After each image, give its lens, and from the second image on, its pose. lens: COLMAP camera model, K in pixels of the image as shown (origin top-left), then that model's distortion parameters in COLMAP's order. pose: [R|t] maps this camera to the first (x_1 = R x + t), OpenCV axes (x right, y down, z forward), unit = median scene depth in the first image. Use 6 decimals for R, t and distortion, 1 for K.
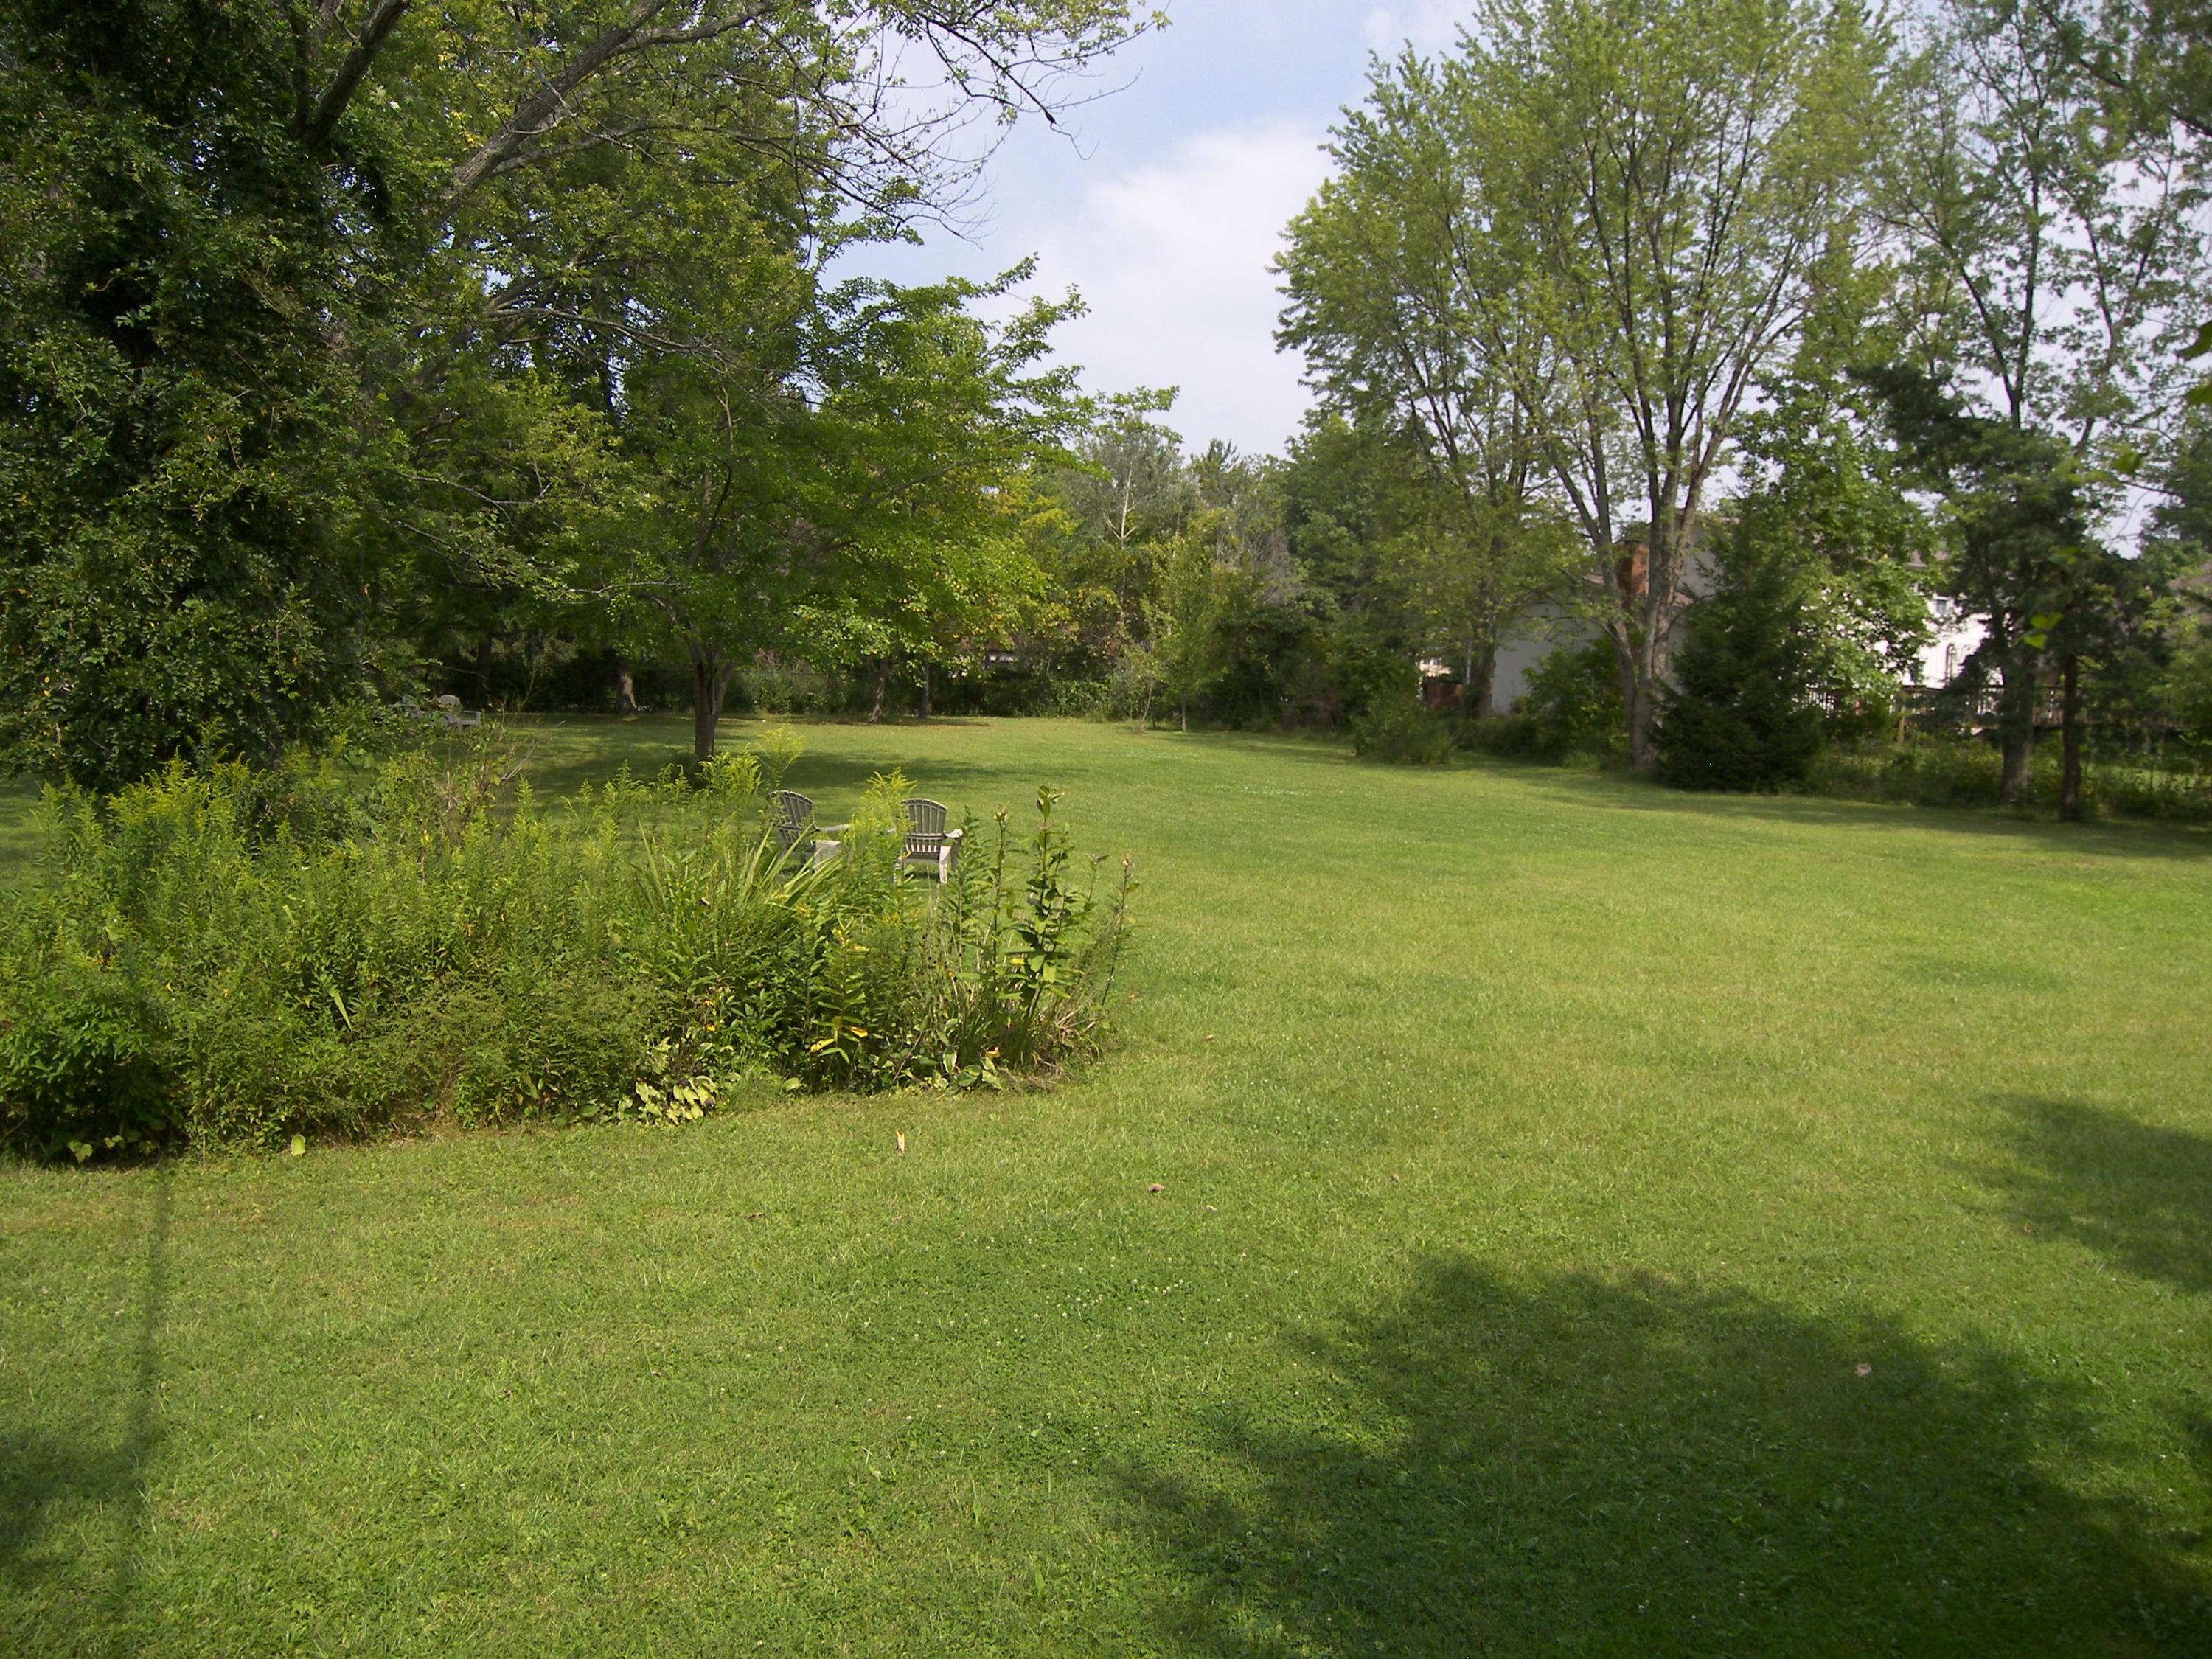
lens RADIAL K [[1558.0, 0, 1133.0], [0, 1558.0, 829.3], [0, 0, 1]] dist [-0.149723, 0.100747]
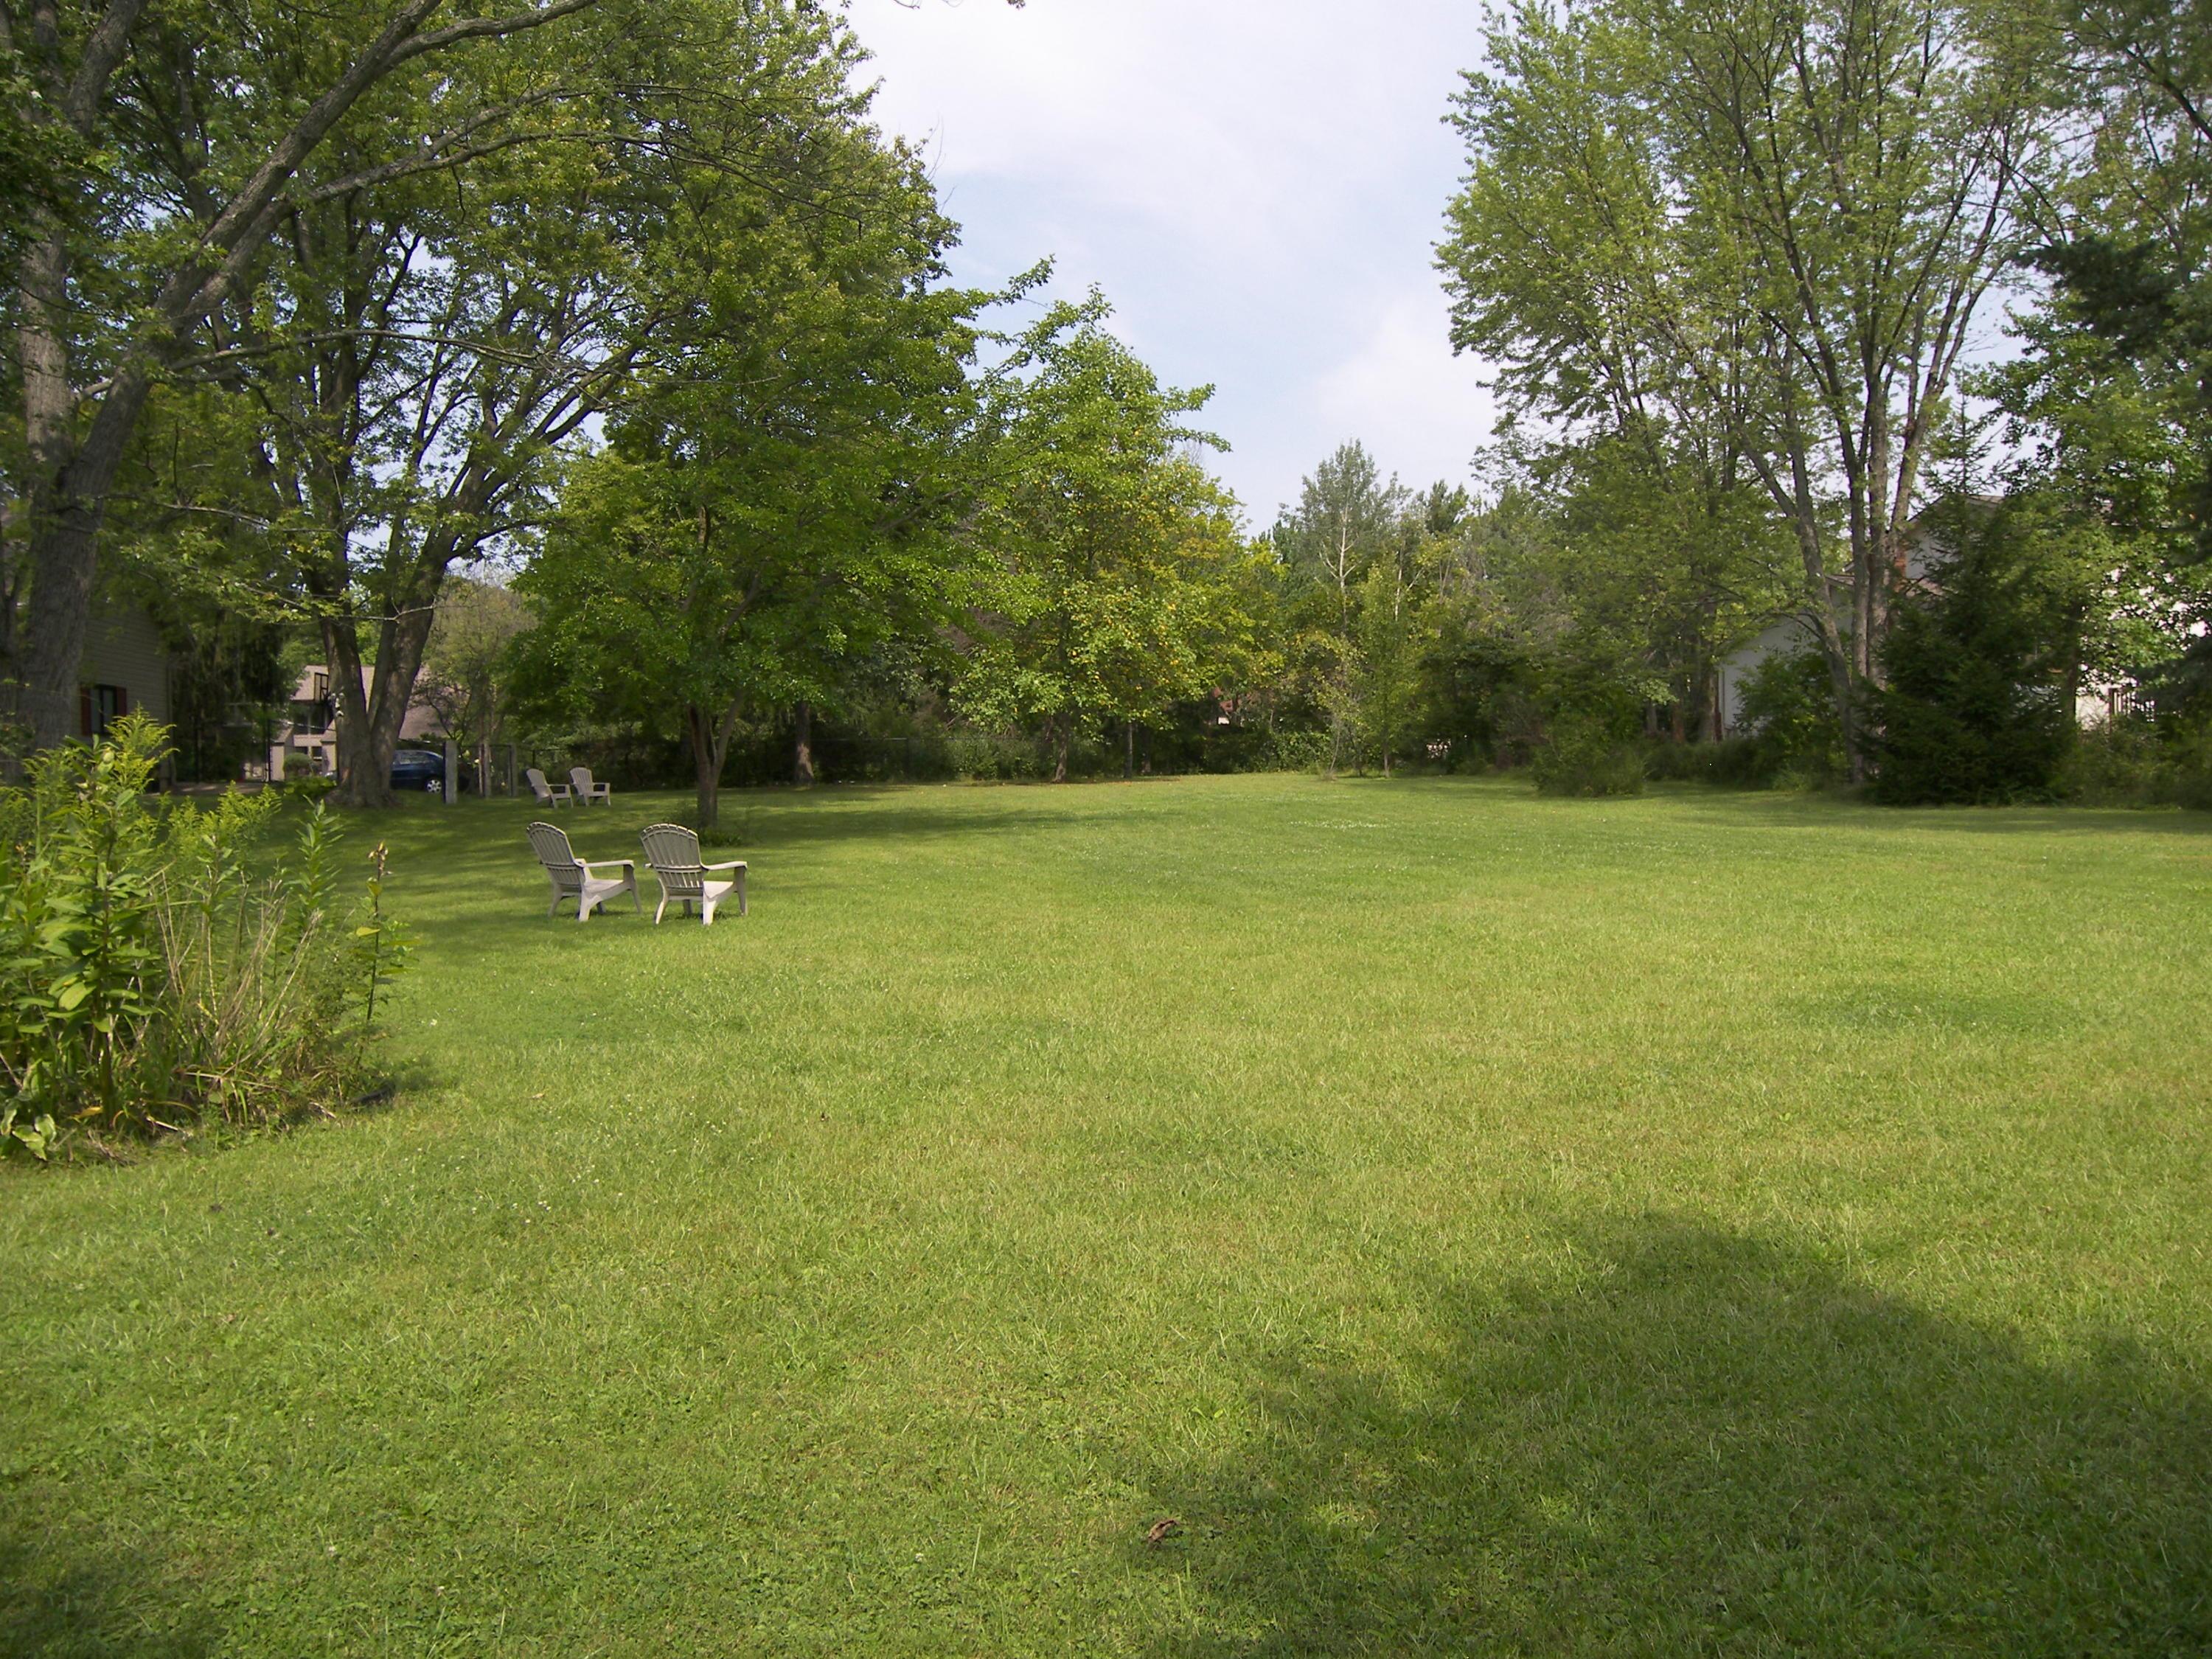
lens RADIAL K [[1558.0, 0, 1114.3], [0, 1558.0, 833.0], [0, 0, 1]] dist [-0.149723, 0.100747]
pose [[0.969046, -0.039492, -0.243699, 0.182434], [0.028462, 0.998412, -0.048618, 0.019155], [0.245232, 0.040177, 0.968631, 0.129438]]
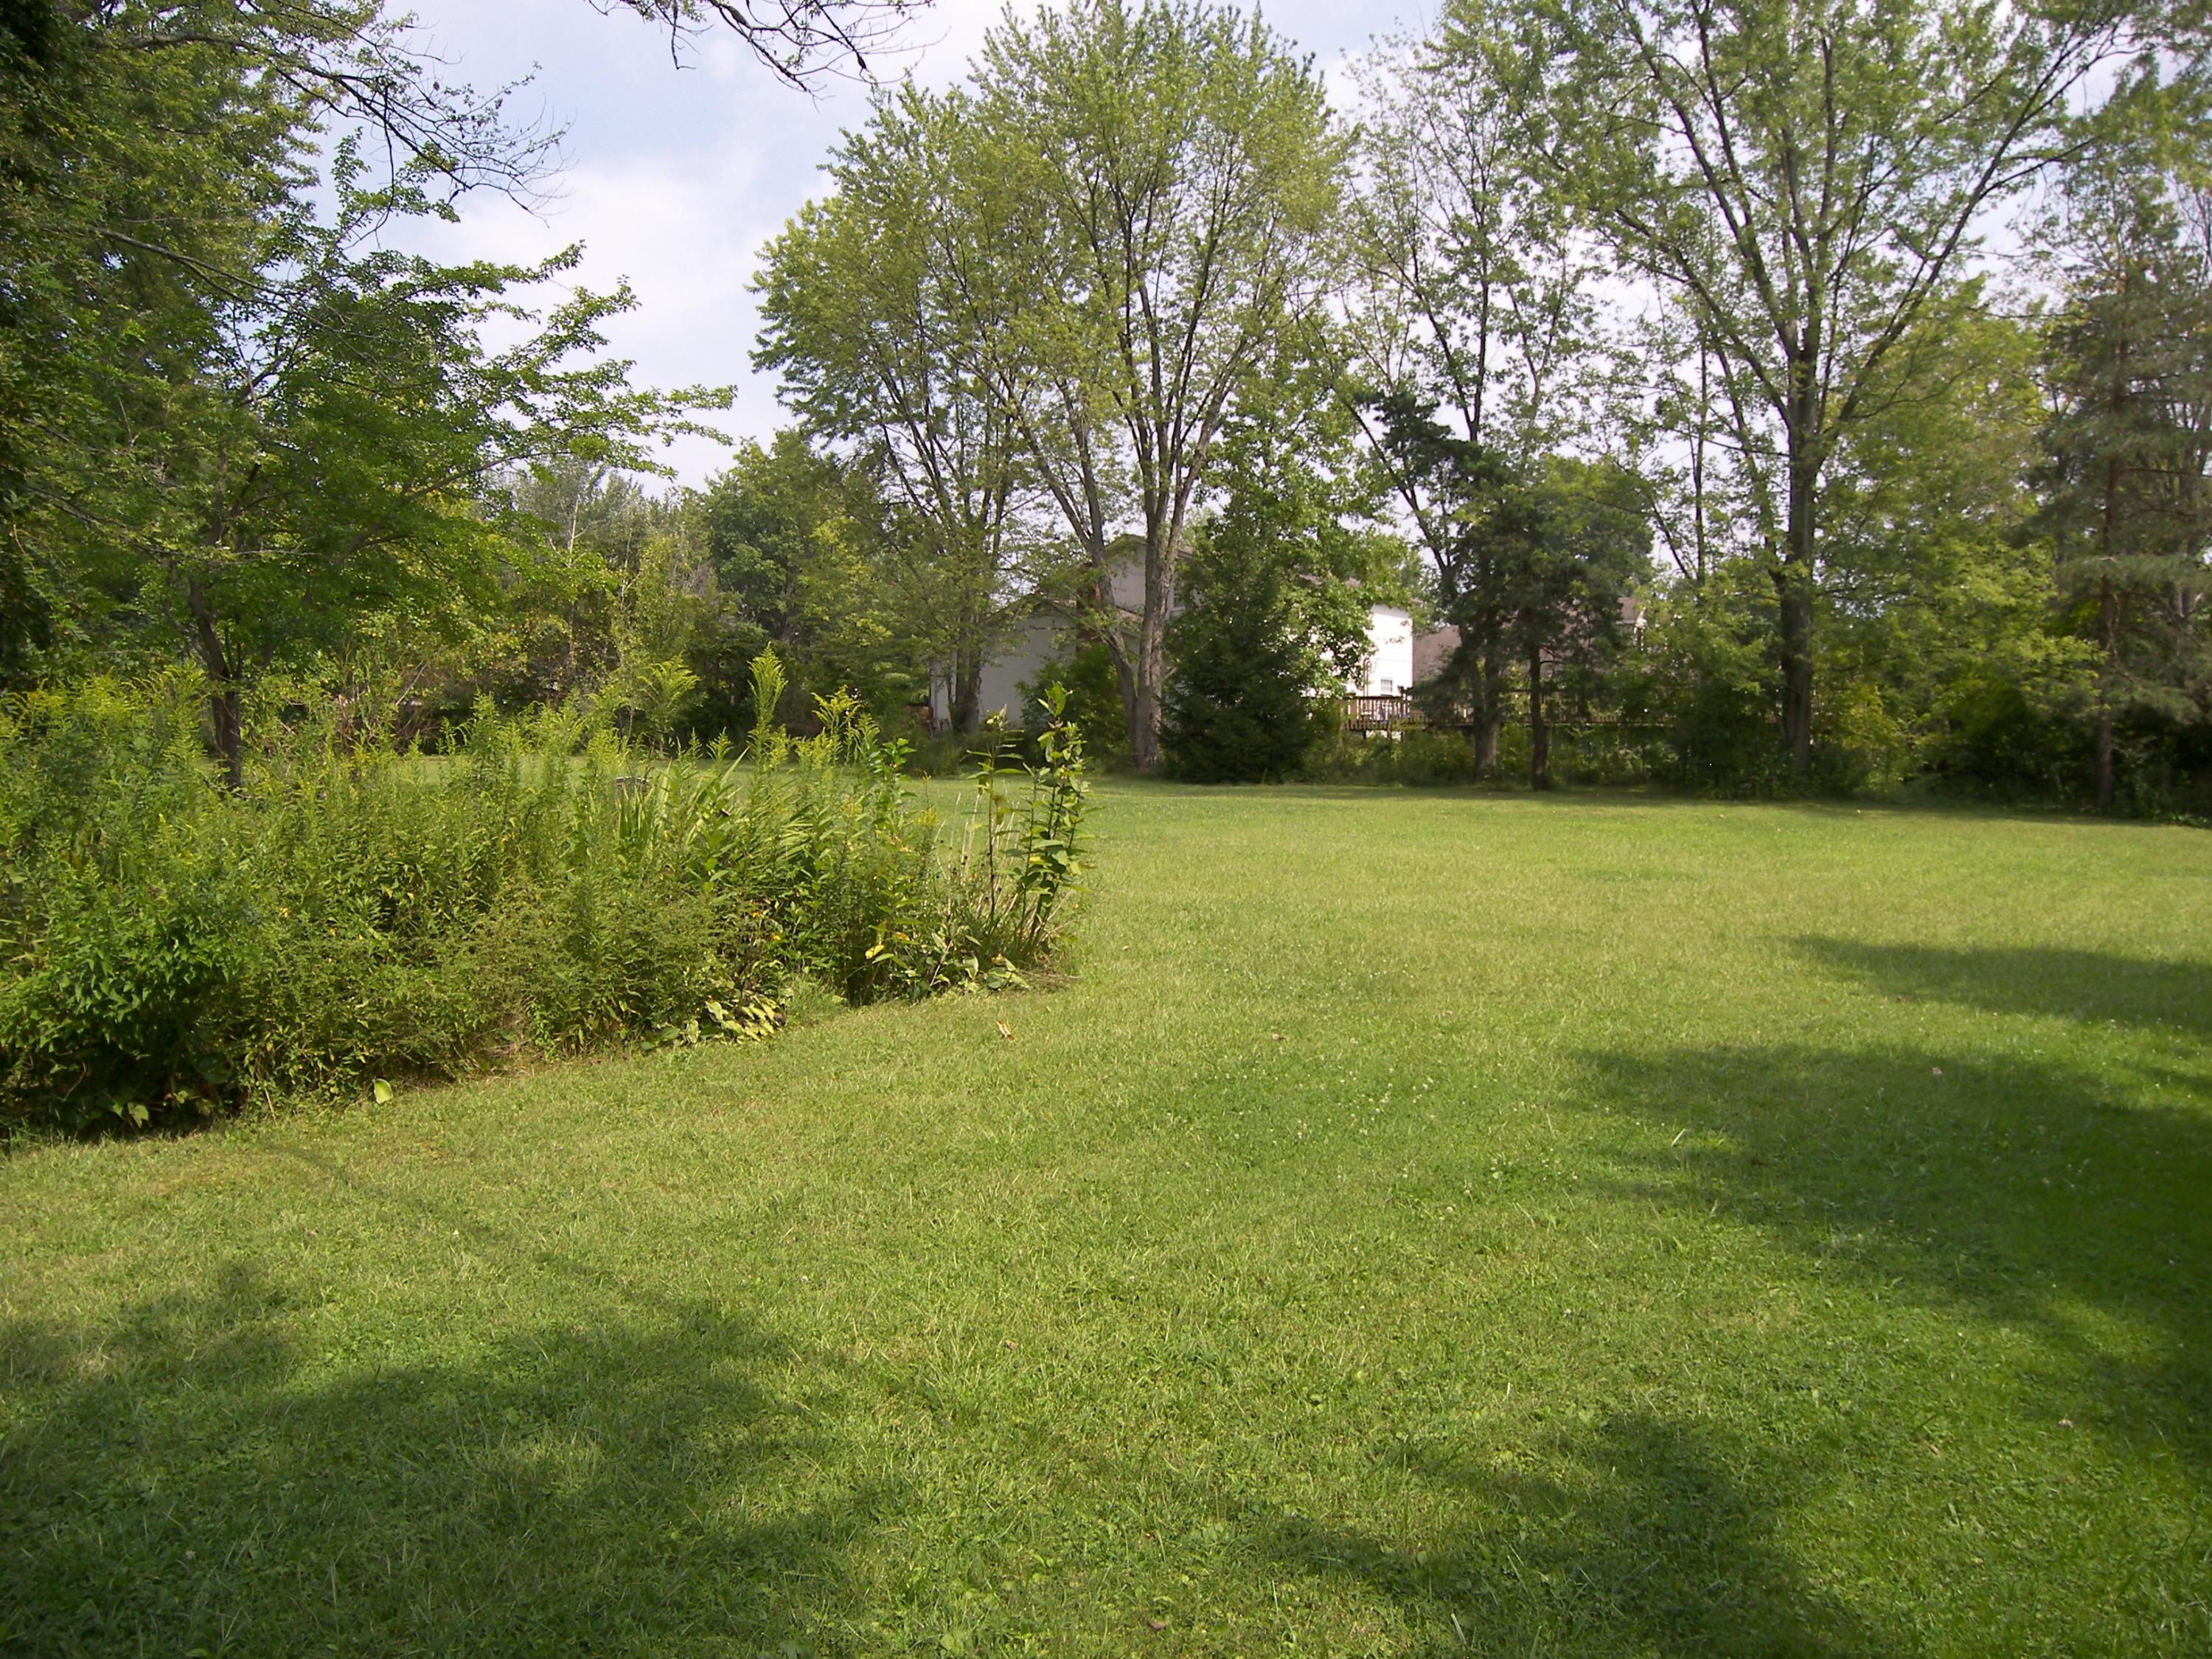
lens RADIAL K [[1558.0, 0, 1139.1], [0, 1558.0, 822.6], [0, 0, 1]] dist [-0.149723, 0.100747]
pose [[0.919668, -0.046591, 0.389922, -0.125855], [0.059966, 0.997954, -0.022191, 0.027244], [-0.388091, 0.043790, 0.920580, 0.014969]]
